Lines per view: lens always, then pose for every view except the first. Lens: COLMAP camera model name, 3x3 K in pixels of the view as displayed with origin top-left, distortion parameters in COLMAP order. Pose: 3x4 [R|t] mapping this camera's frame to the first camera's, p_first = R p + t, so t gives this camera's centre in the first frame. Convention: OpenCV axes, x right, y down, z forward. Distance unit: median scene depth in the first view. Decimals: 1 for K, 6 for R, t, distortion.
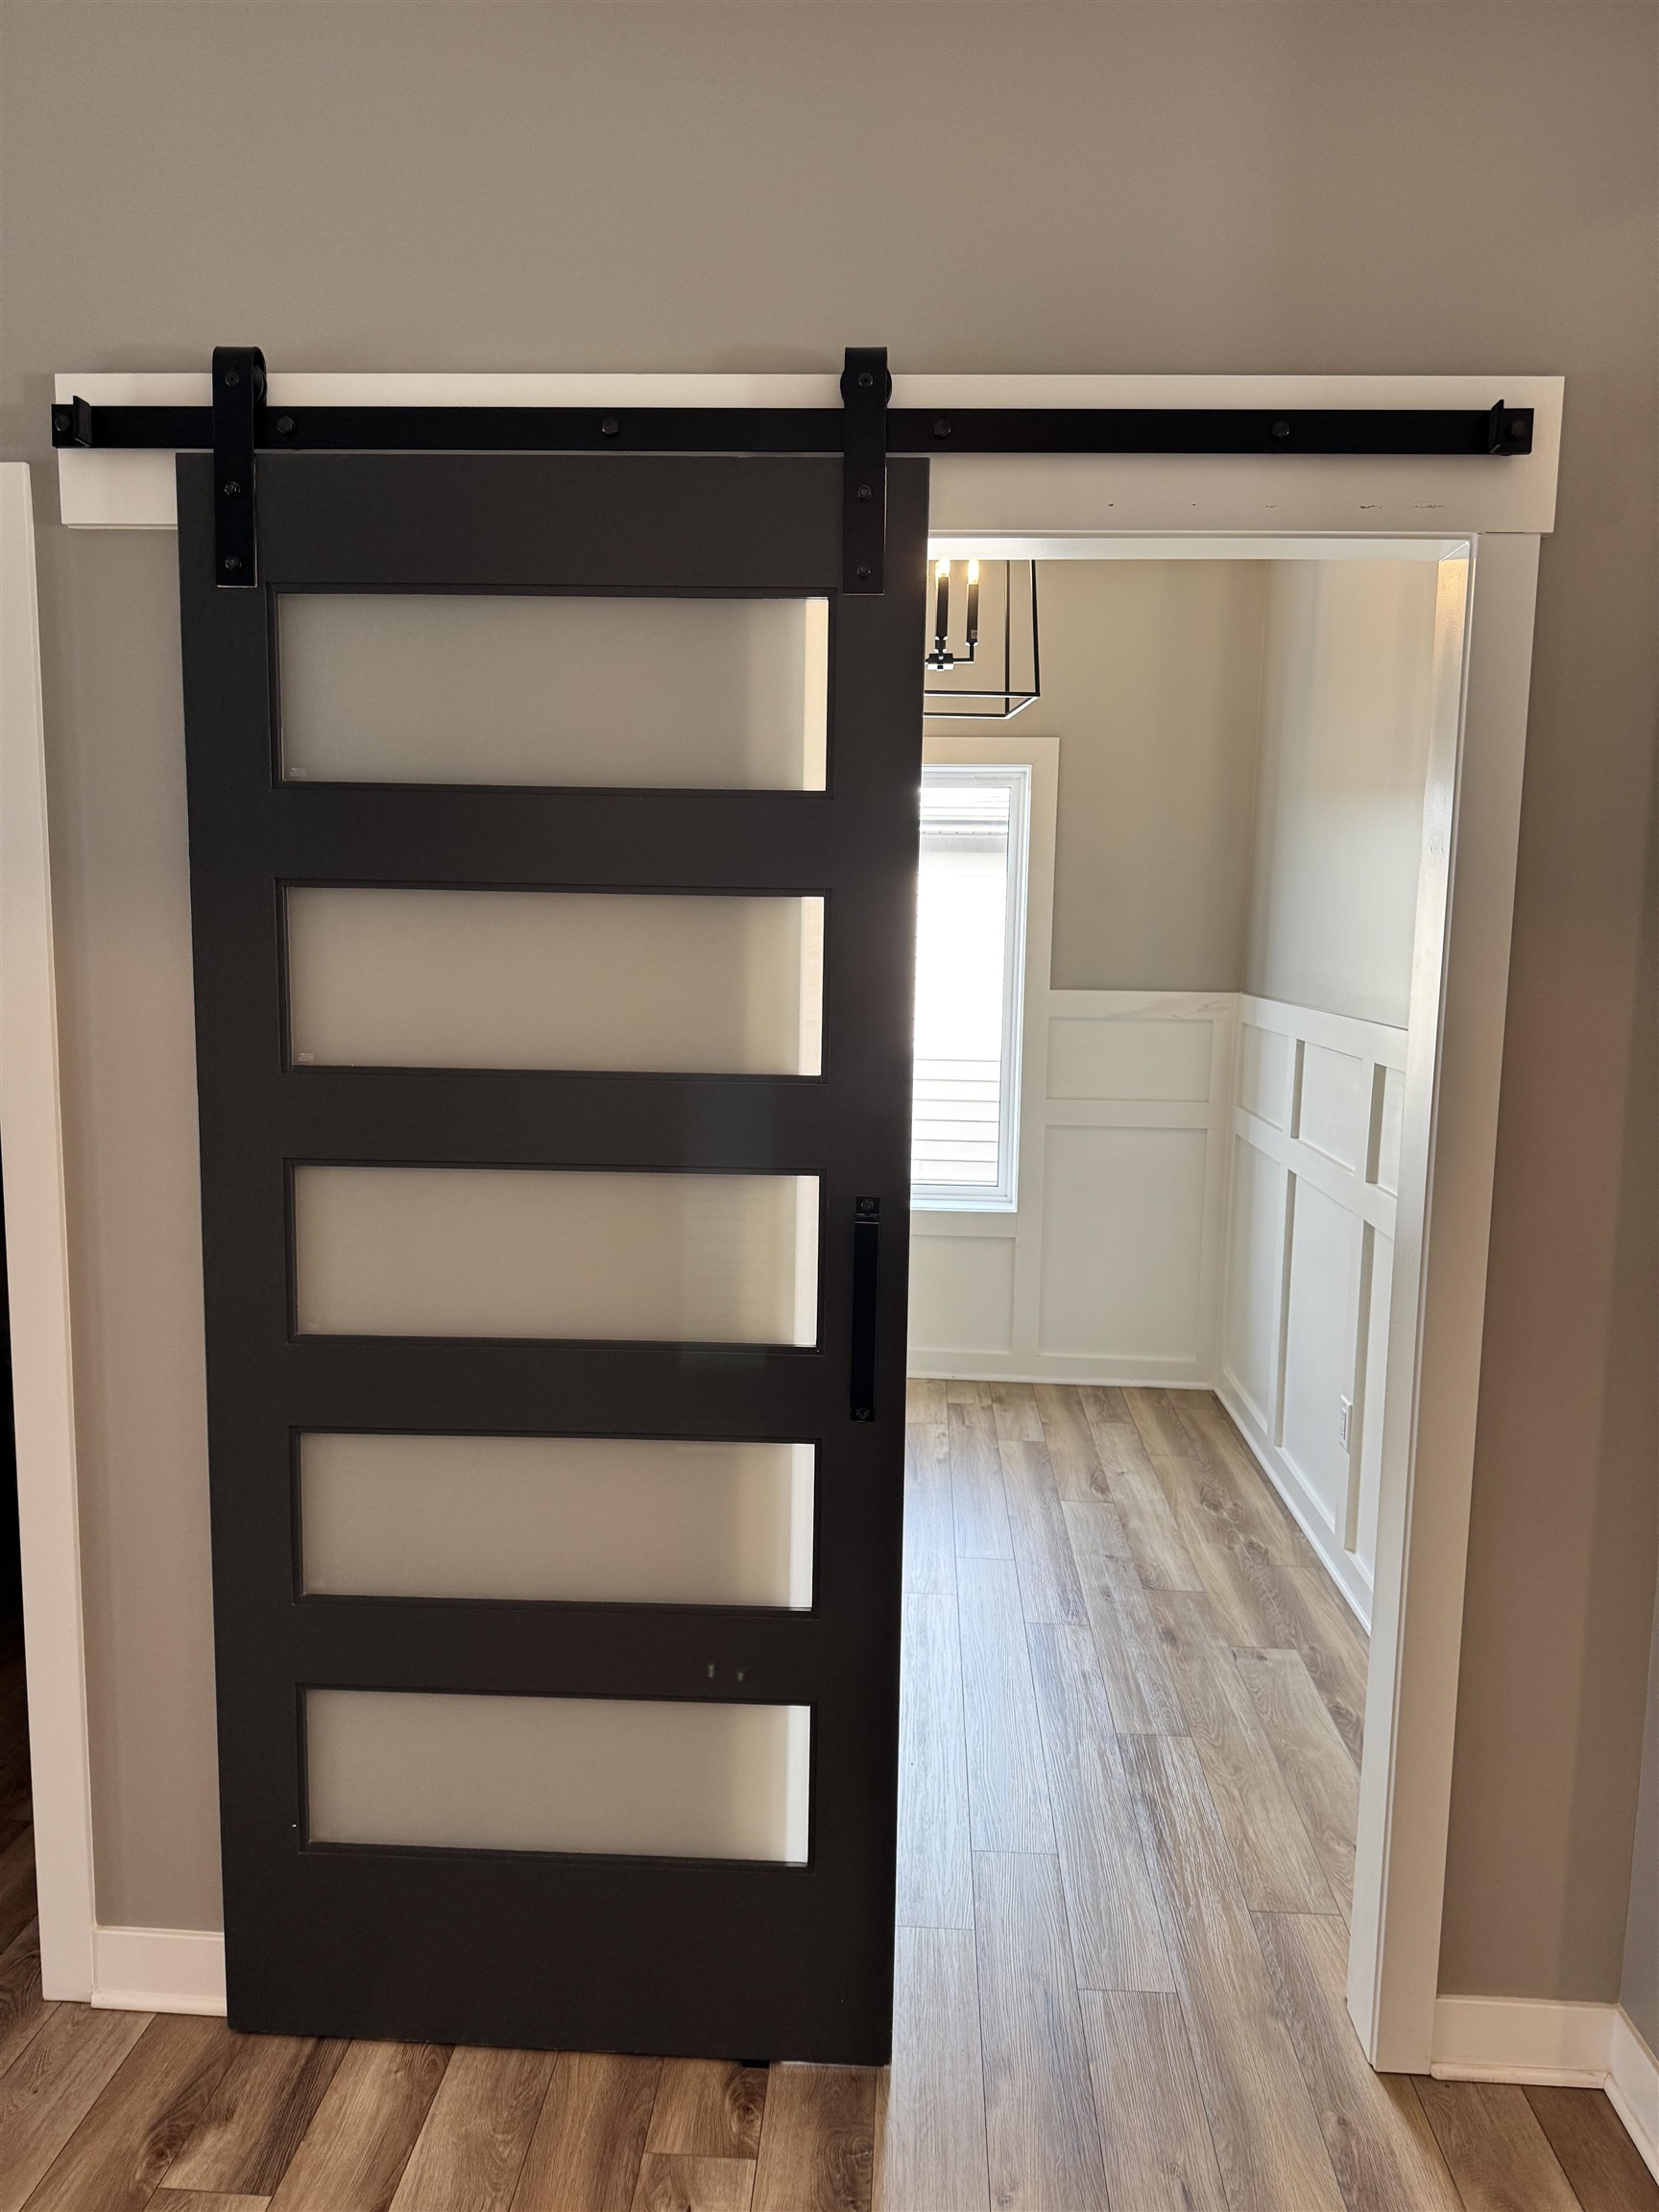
lens RADIAL K [[1535.5, 0, 829.5], [0, 1535.5, 1106.0], [0, 0, 1]] dist [0.058747, -0.002503]
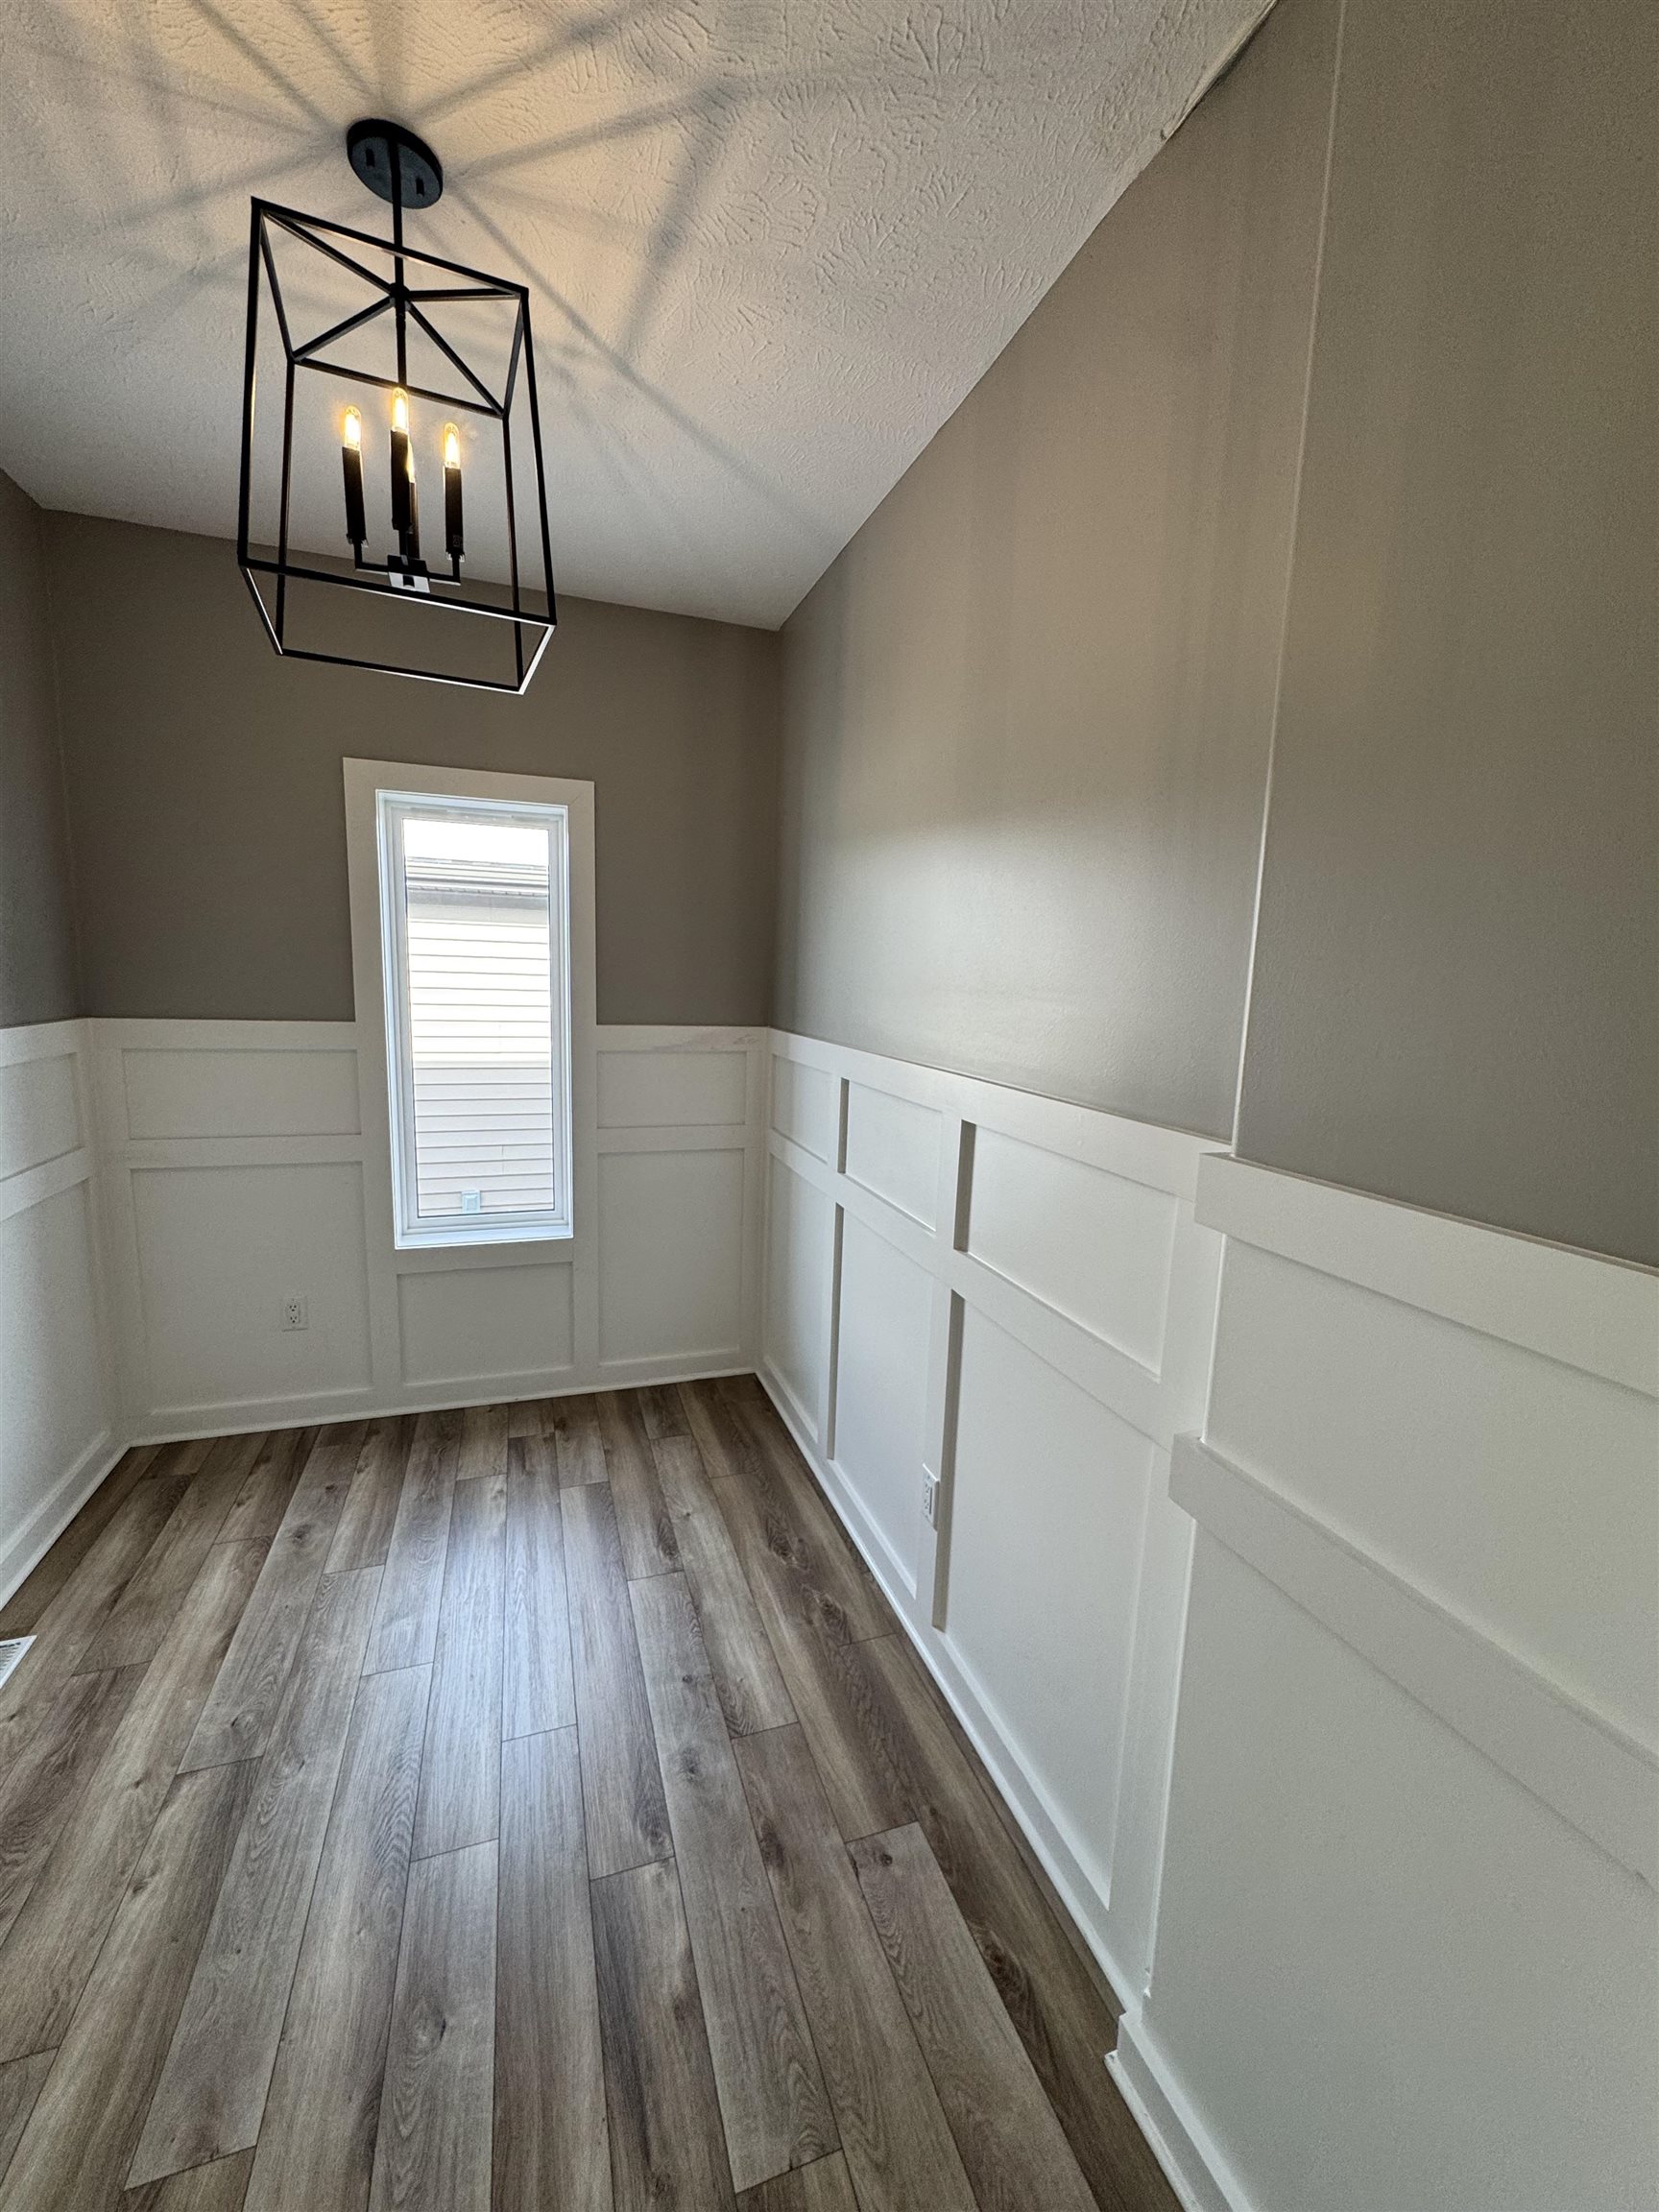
lens RADIAL K [[885.5, 0, 829.5], [0, 885.5, 1106.0], [0, 0, 1]] dist [-0.006853, -0.000348]
pose [[0.923791, -0.043164, 0.380457, 0.067905], [0.030650, 0.998773, 0.038892, -0.045894], [-0.381669, -0.024267, 0.923981, 0.441198]]
